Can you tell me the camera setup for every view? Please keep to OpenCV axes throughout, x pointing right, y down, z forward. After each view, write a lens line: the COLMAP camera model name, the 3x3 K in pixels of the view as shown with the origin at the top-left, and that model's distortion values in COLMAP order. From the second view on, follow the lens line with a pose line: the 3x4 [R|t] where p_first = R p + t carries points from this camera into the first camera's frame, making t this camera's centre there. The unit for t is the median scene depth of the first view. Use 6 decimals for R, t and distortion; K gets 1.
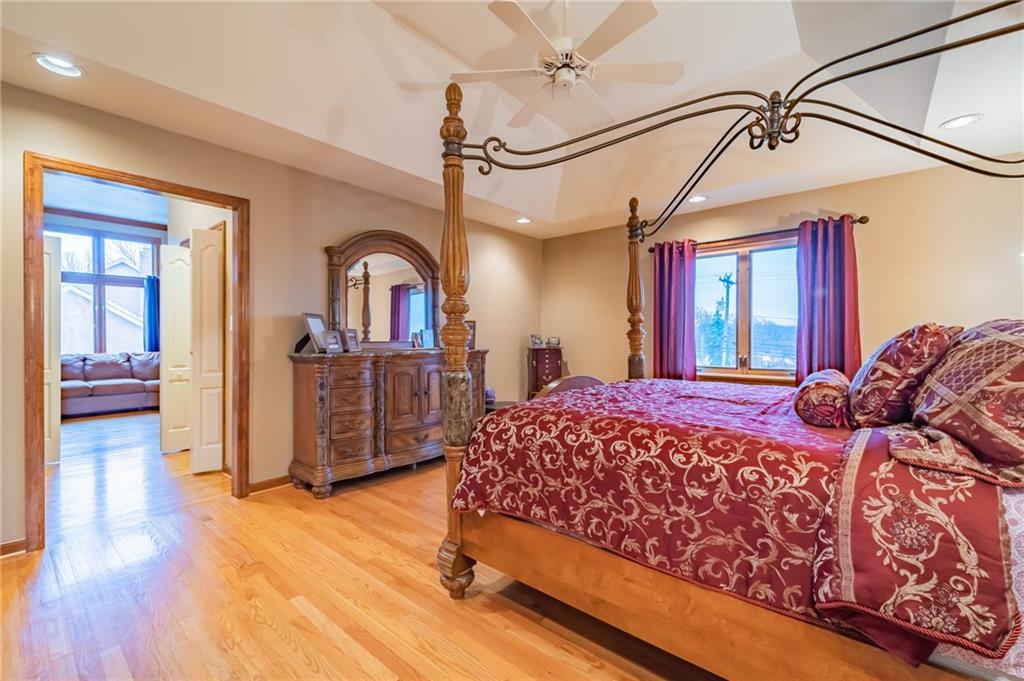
lens RADIAL K [[426.9, 0, 512.0], [0, 426.9, 340.5], [0, 0, 1]] dist [0.000444, -0.000020]
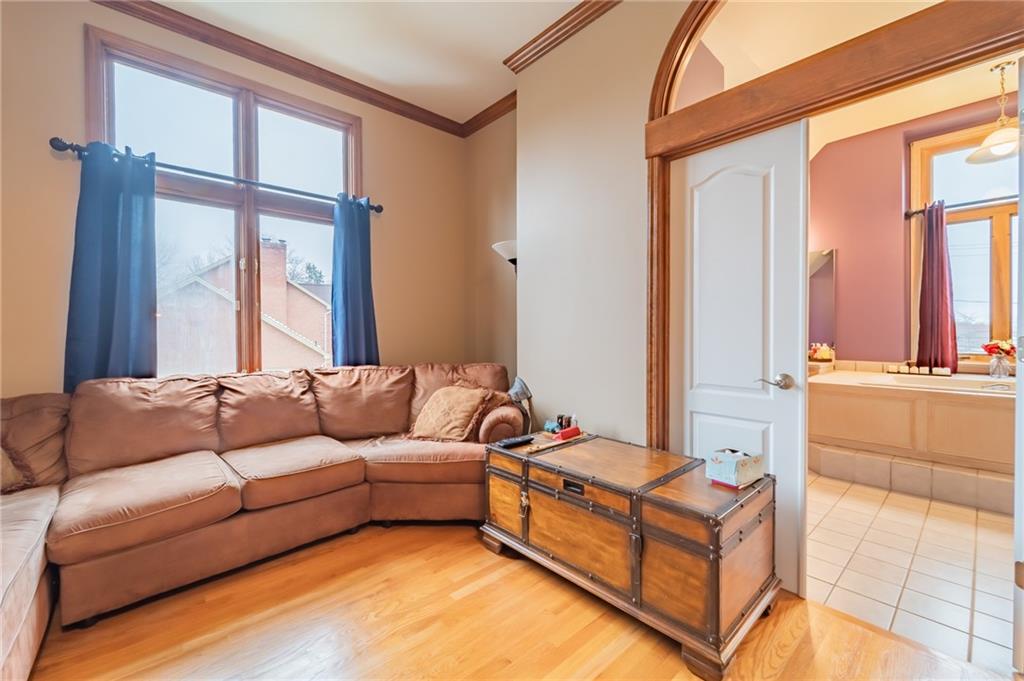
lens RADIAL K [[411.1, 0, 512.0], [0, 411.1, 340.5], [0, 0, 1]] dist [0.002364, 0.000213]
pose [[0.988939, 0.003302, -0.148283, -0.586762], [-0.003149, 0.999994, 0.001264, -0.000681], [0.148287, -0.000783, 0.988944, 0.575866]]
